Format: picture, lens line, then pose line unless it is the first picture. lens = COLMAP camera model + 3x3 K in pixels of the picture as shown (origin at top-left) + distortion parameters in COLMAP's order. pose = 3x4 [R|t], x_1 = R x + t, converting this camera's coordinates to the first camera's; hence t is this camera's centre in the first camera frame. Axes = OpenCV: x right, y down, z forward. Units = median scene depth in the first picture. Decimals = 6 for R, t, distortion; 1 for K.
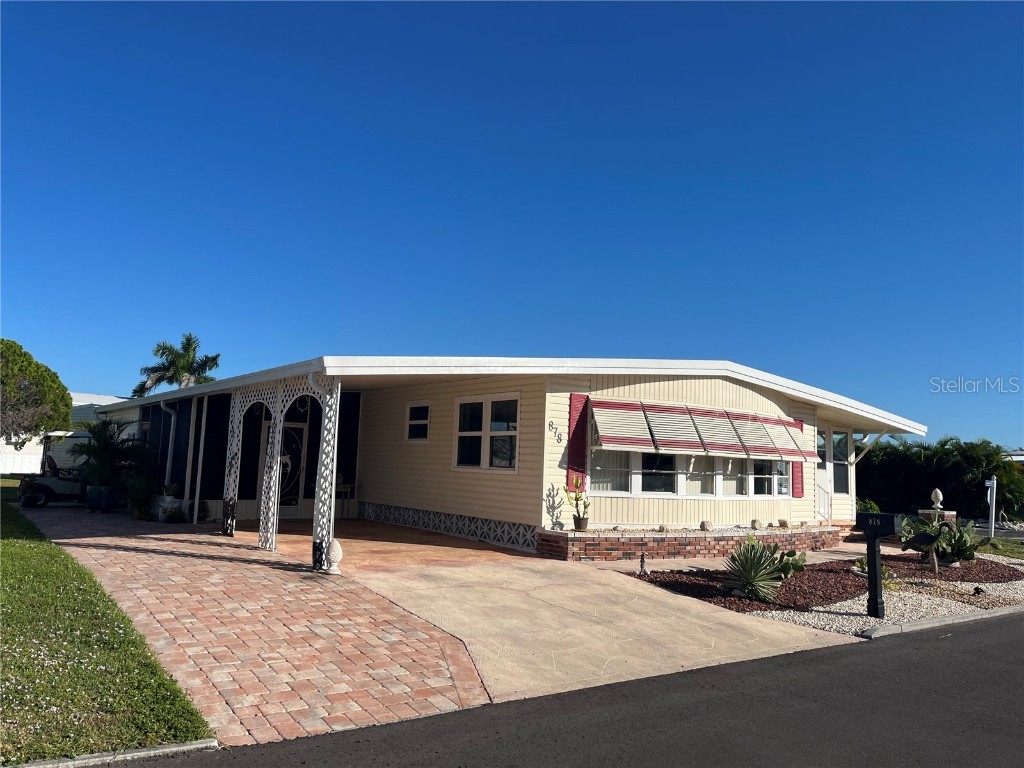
lens RADIAL K [[768.2, 0, 512.0], [0, 768.2, 384.0], [0, 0, 1]] dist [0.039184, -0.004308]
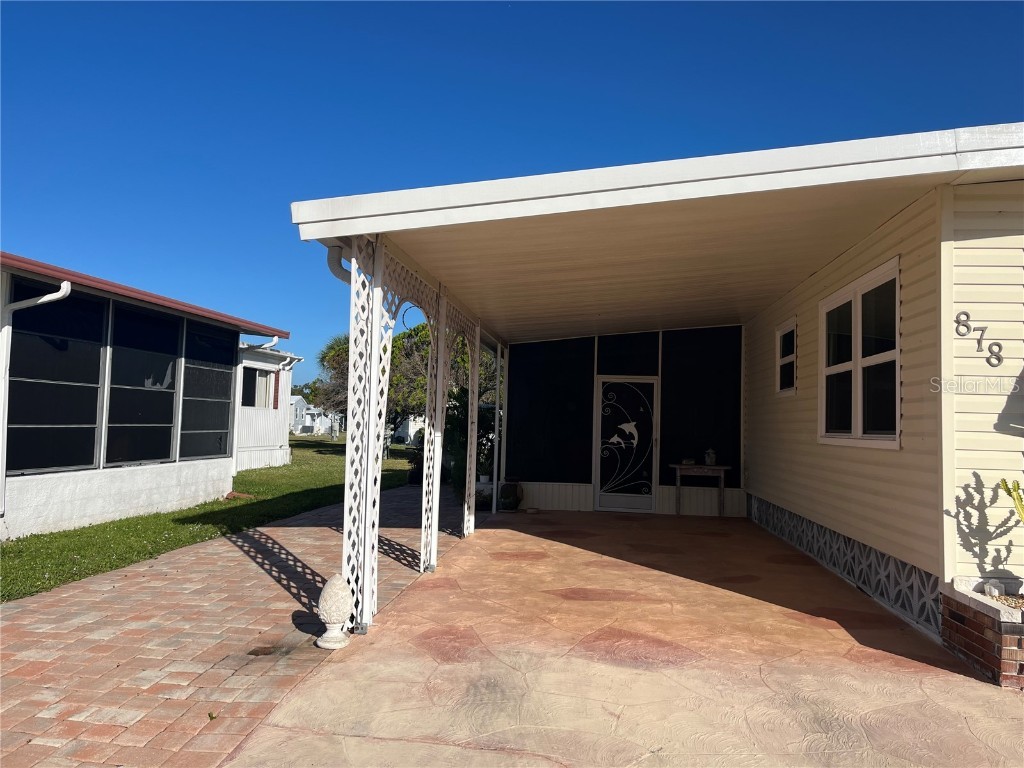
lens RADIAL K [[768.2, 0, 512.0], [0, 768.2, 384.0], [0, 0, 1]] dist [0.039184, -0.004308]
pose [[0.729574, -0.050925, -0.682003, 0.151337], [0.065062, 0.997869, -0.004911, 0.071945], [0.680800, -0.040790, 0.731333, 0.554840]]
